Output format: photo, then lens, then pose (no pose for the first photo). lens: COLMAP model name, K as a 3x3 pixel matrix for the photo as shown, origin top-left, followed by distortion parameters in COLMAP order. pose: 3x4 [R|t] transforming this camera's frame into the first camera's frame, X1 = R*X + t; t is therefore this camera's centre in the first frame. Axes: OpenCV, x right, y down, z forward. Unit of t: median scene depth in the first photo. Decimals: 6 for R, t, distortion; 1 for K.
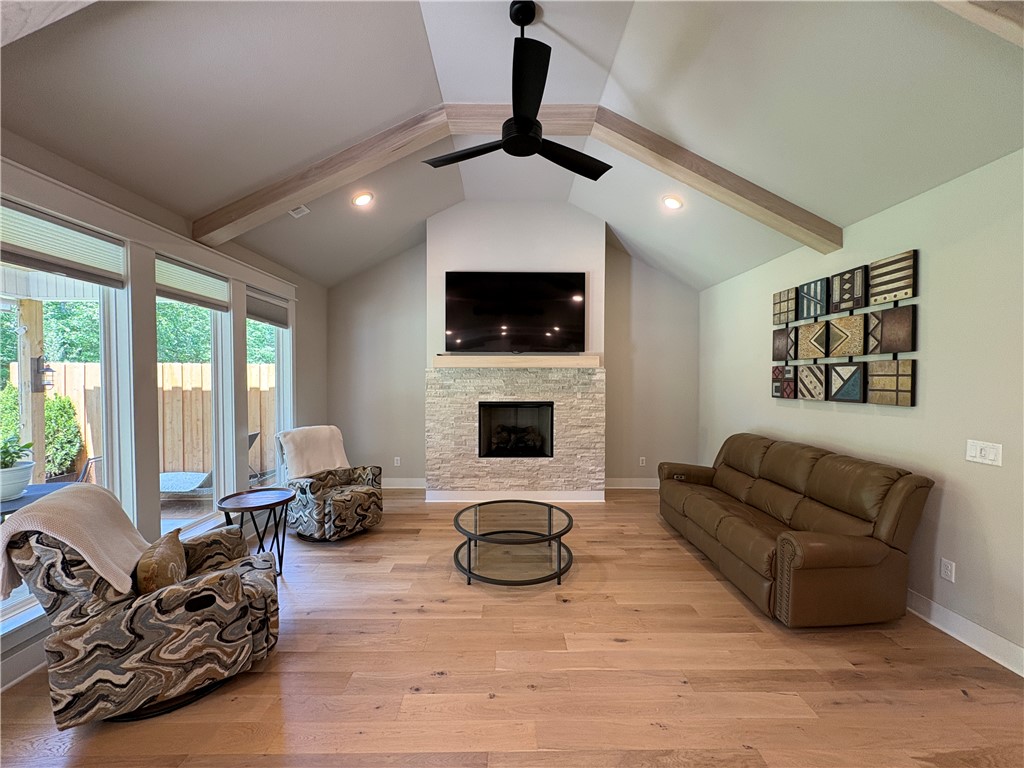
lens RADIAL K [[405.9, 0, 511.7], [0, 405.9, 387.1], [0, 0, 1]] dist [-0.000436, 0.000243]
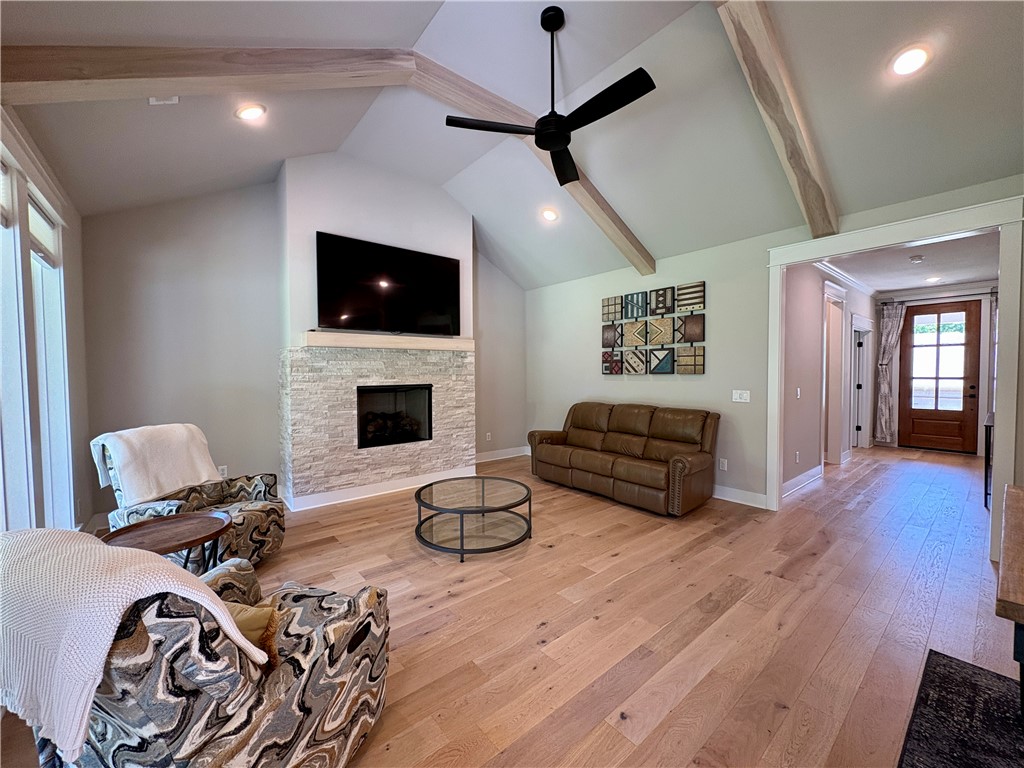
lens RADIAL K [[405.9, 0, 513.9], [0, 405.9, 386.9], [0, 0, 1]] dist [-0.000436, 0.000243]
pose [[0.779279, -0.030506, 0.625934, -0.544317], [0.021520, 0.999528, 0.021920, 0.037295], [-0.626308, -0.003612, 0.779568, 0.137820]]
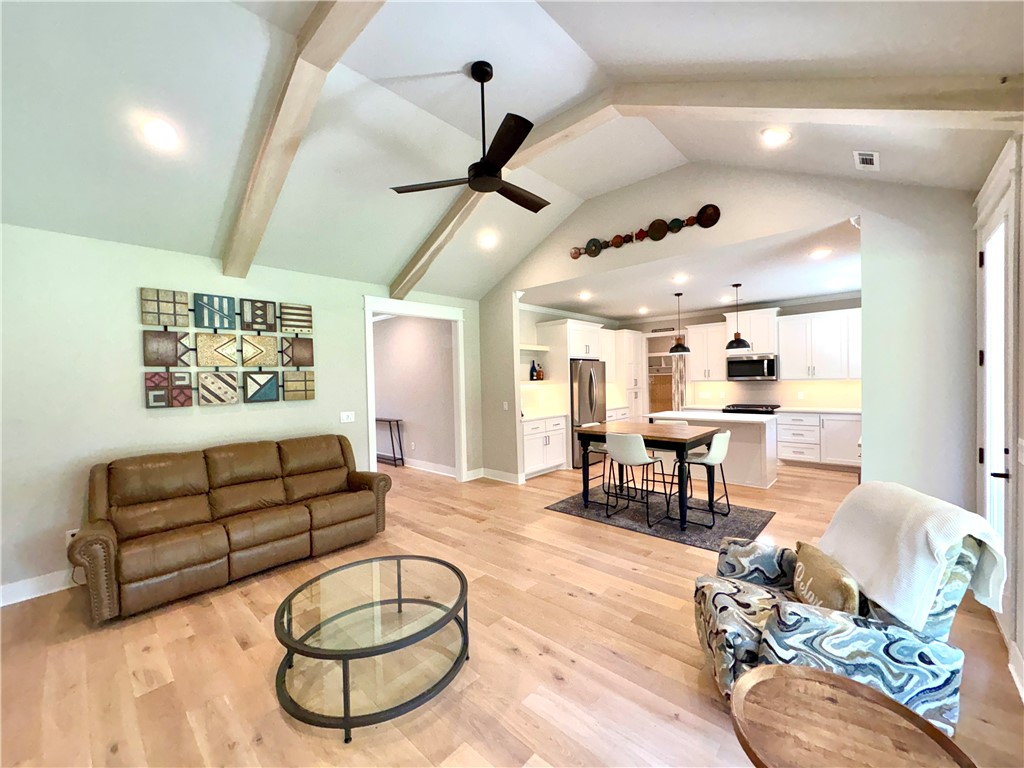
lens RADIAL K [[405.9, 0, 509.9], [0, 405.9, 386.6], [0, 0, 1]] dist [-0.000436, 0.000243]
pose [[-0.720806, -0.004465, 0.693122, -0.601075], [0.033786, 0.998564, 0.041568, -0.036877], [-0.692313, 0.053381, -0.719621, 1.296841]]
